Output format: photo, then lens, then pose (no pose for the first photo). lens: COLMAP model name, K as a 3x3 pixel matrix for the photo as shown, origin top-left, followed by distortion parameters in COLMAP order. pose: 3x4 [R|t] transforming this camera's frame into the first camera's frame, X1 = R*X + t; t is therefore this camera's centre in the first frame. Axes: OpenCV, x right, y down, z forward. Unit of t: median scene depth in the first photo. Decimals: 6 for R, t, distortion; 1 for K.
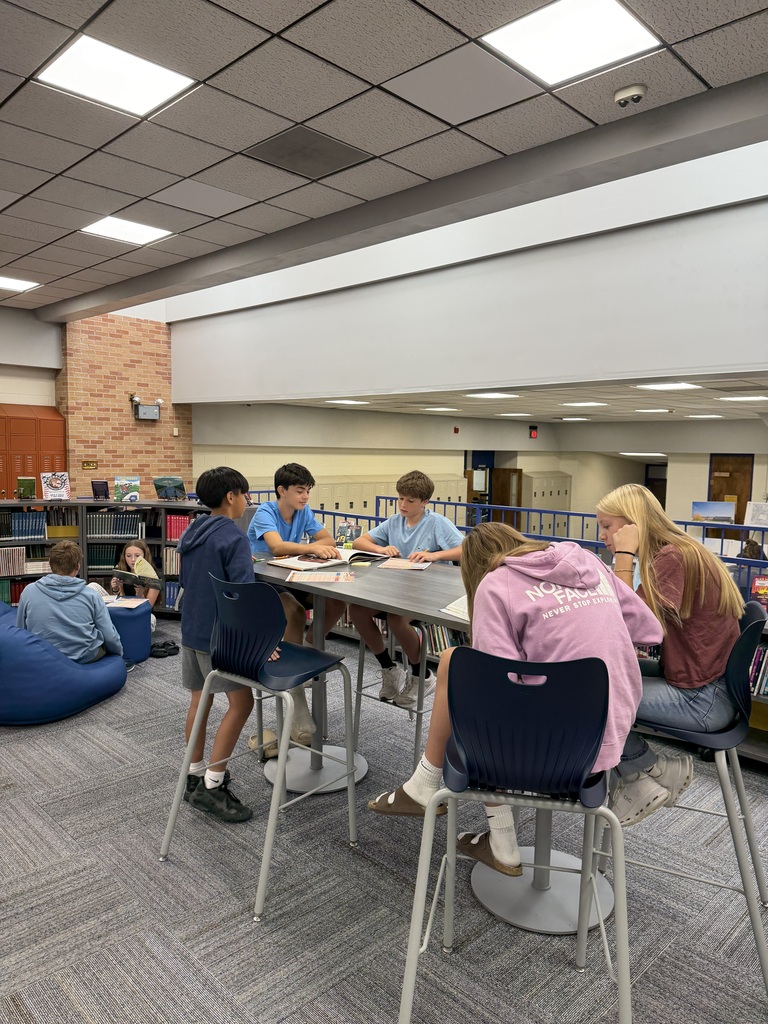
lens RADIAL K [[723.2, 0, 381.5], [0, 723.2, 519.5], [0, 0, 1]] dist [0.089550, -0.063455]
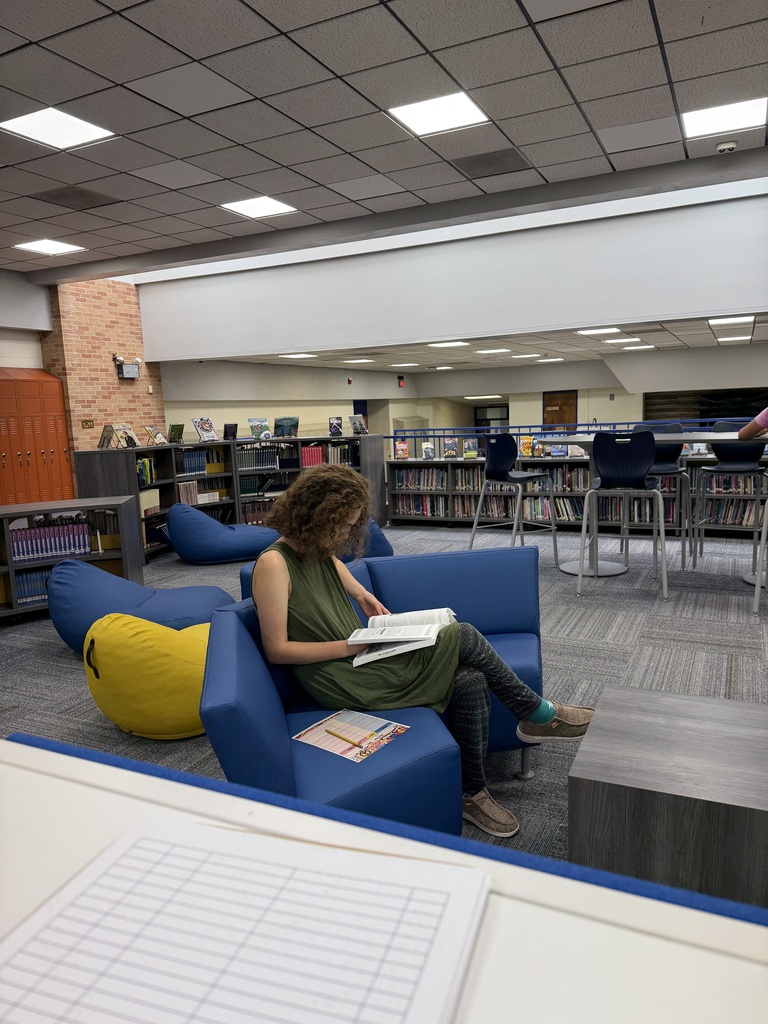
lens RADIAL K [[723.2, 0, 383.6], [0, 723.2, 515.3], [0, 0, 1]] dist [0.089550, -0.063455]
pose [[0.946927, -0.102744, 0.304586, -0.318637], [0.087882, 0.994190, 0.062145, 0.025902], [-0.309201, -0.032079, 0.950455, -0.120499]]
